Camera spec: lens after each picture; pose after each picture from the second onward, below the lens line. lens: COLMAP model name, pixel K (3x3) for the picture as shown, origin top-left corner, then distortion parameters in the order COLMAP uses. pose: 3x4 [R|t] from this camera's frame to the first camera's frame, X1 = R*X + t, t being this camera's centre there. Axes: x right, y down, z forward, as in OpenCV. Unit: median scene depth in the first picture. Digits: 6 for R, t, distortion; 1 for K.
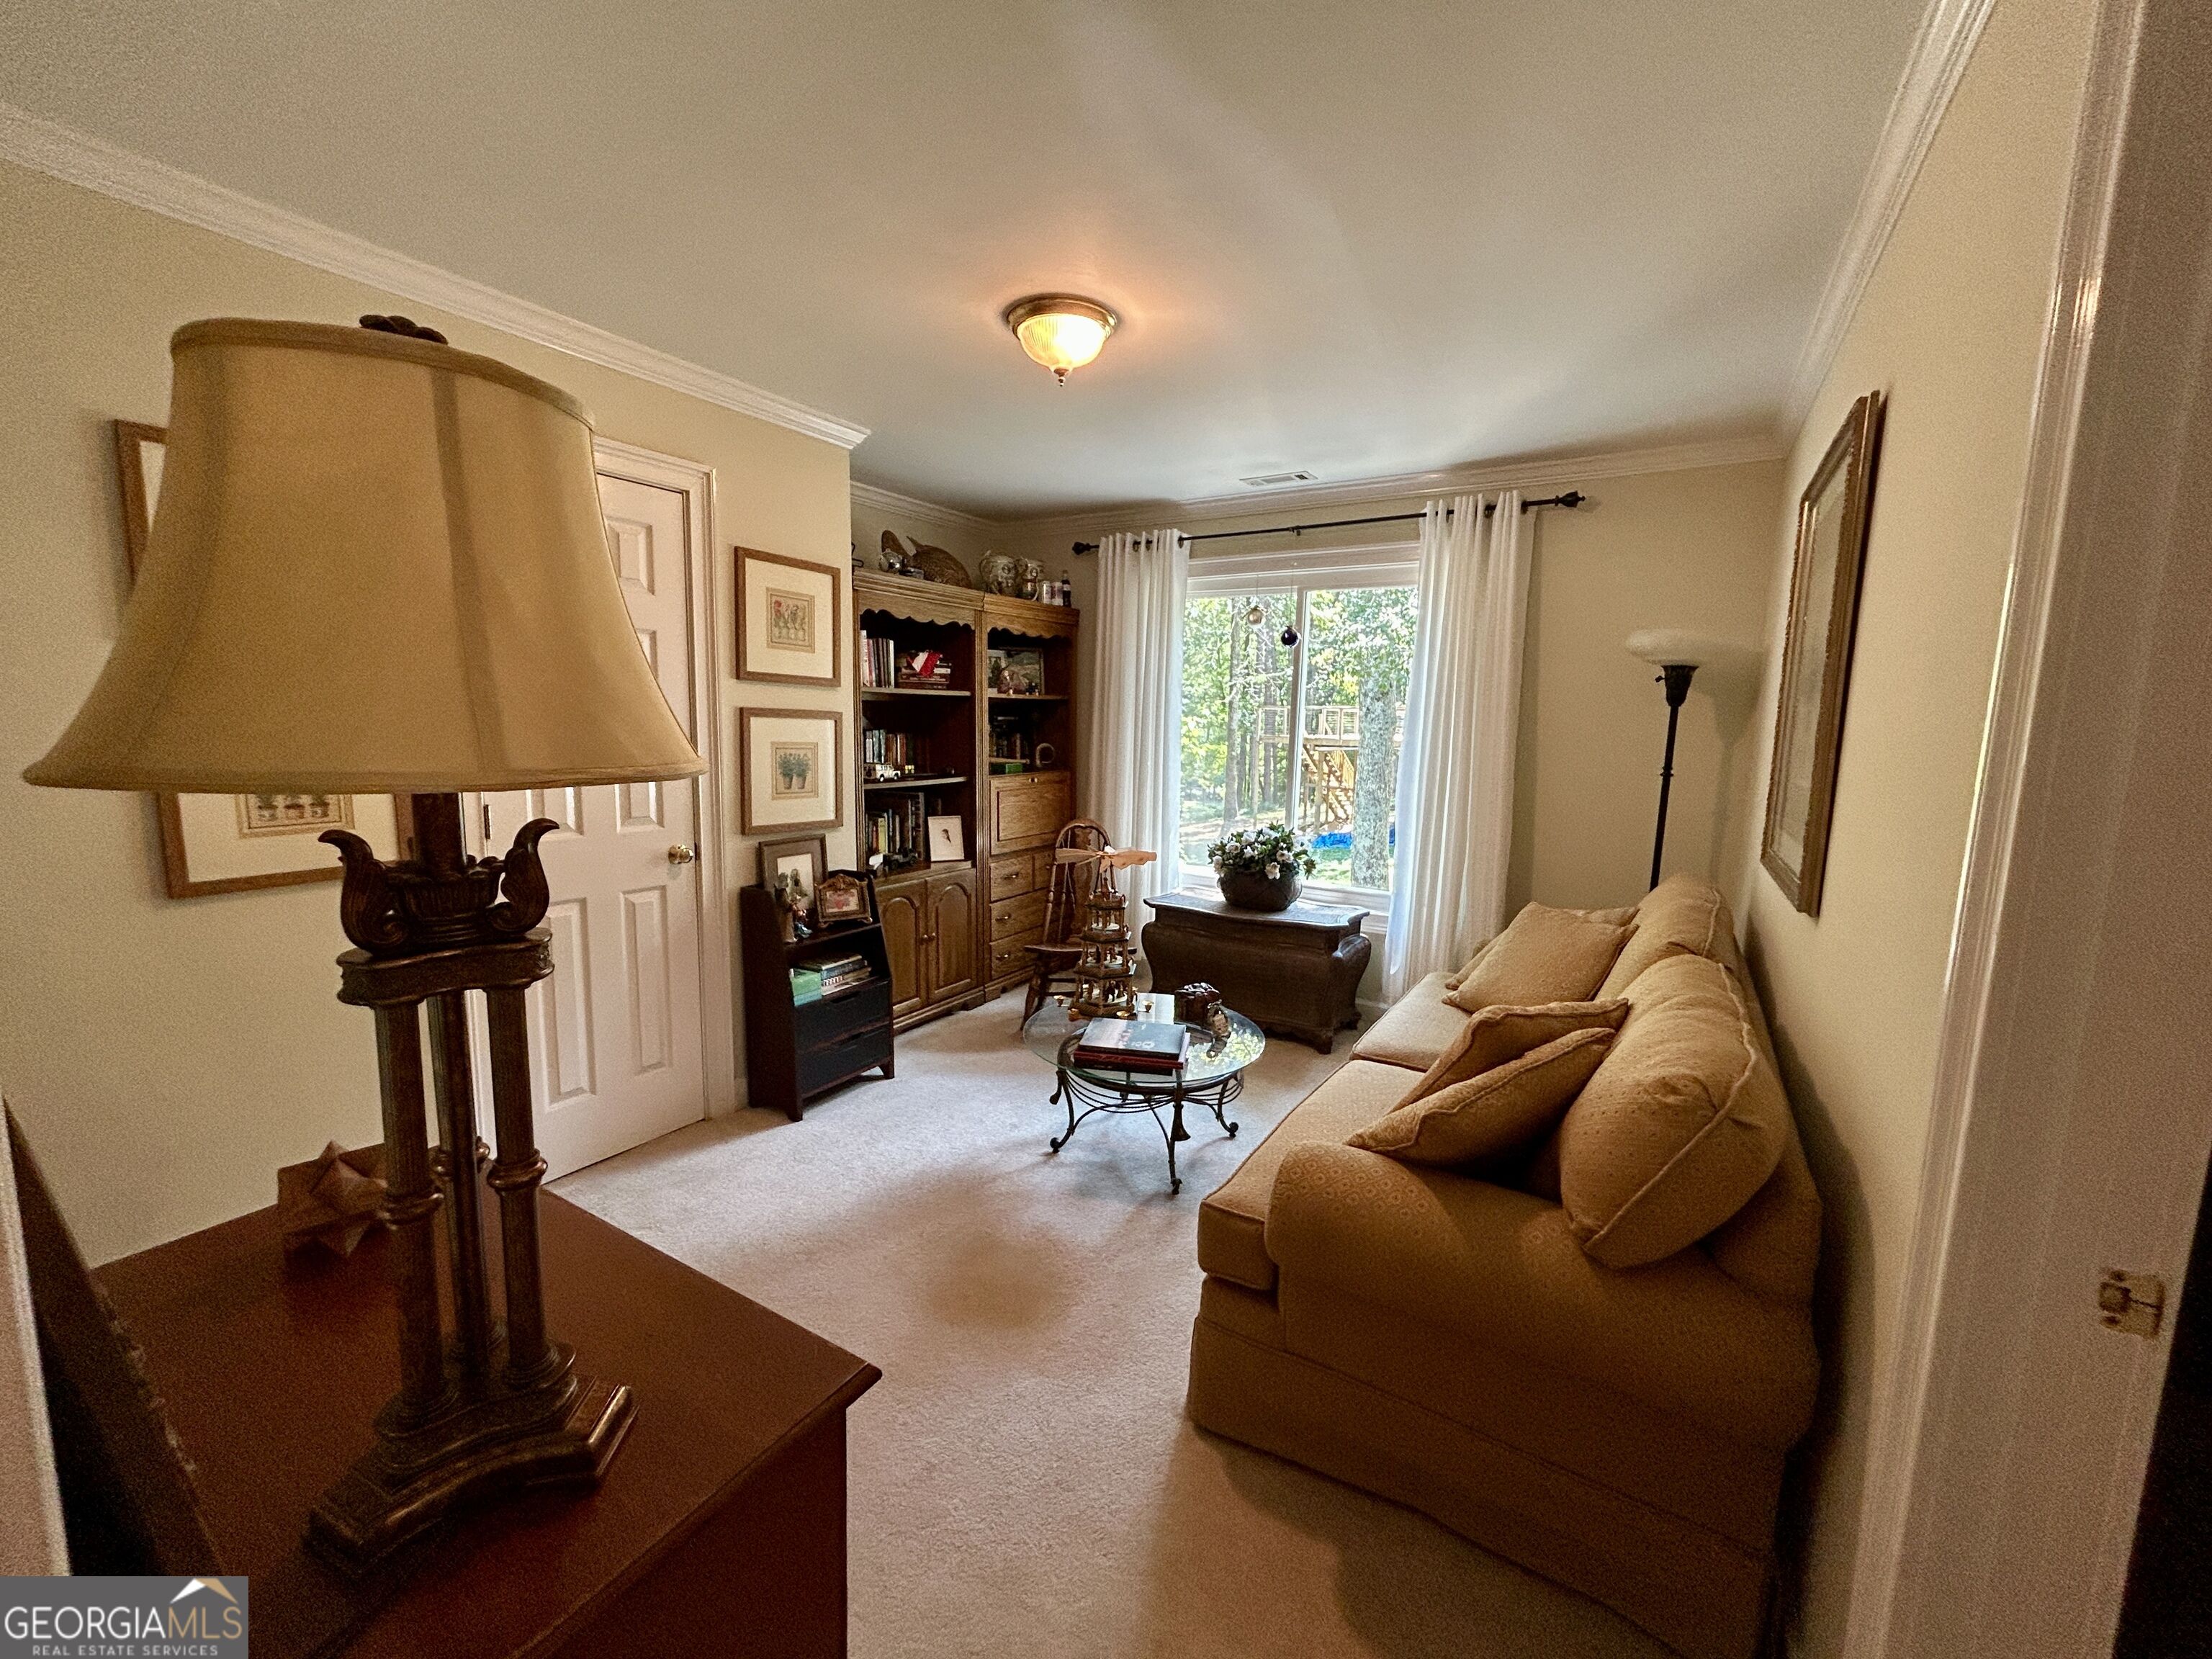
lens RADIAL K [[893.9, 0, 1106.2], [0, 893.9, 830.7], [0, 0, 1]] dist [-0.004496, 0.002242]
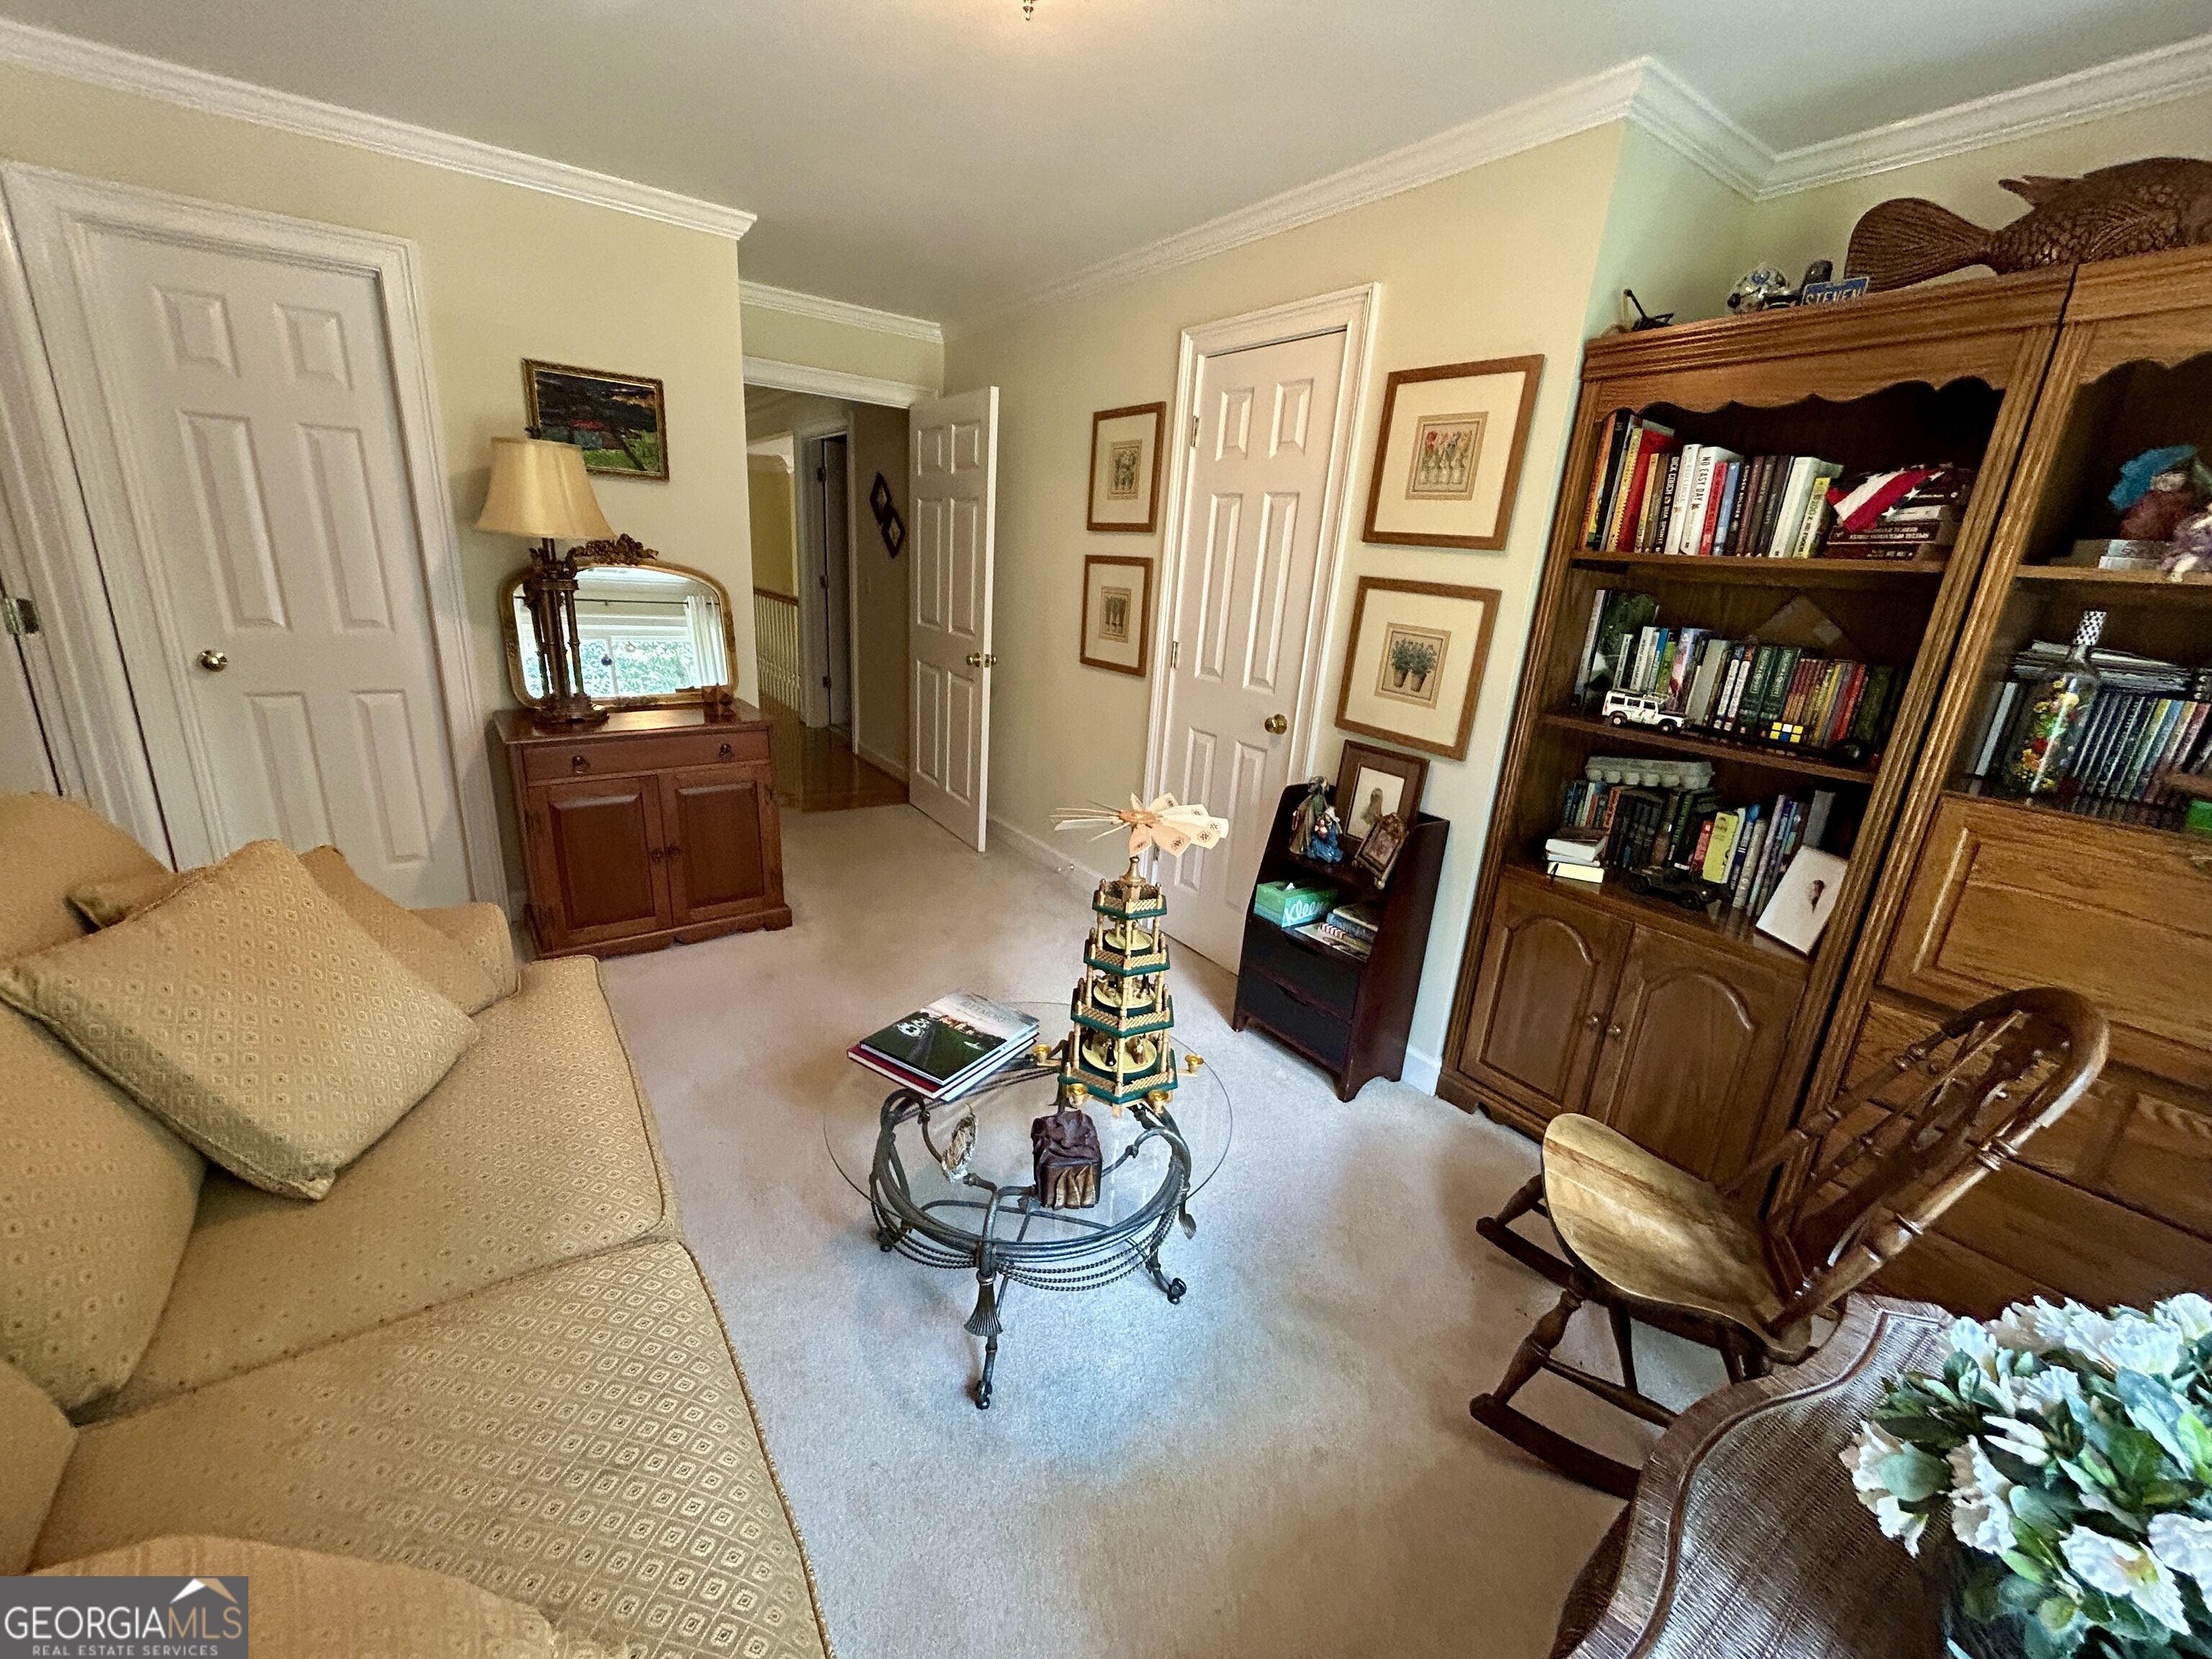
lens RADIAL K [[893.9, 0, 1106.0], [0, 893.9, 830.9], [0, 0, 1]] dist [-0.004496, 0.002242]
pose [[-0.389834, 0.220815, -0.894019, 0.461914], [-0.193639, 0.929465, 0.314005, -0.123831], [0.900296, 0.295527, -0.319579, 1.048061]]
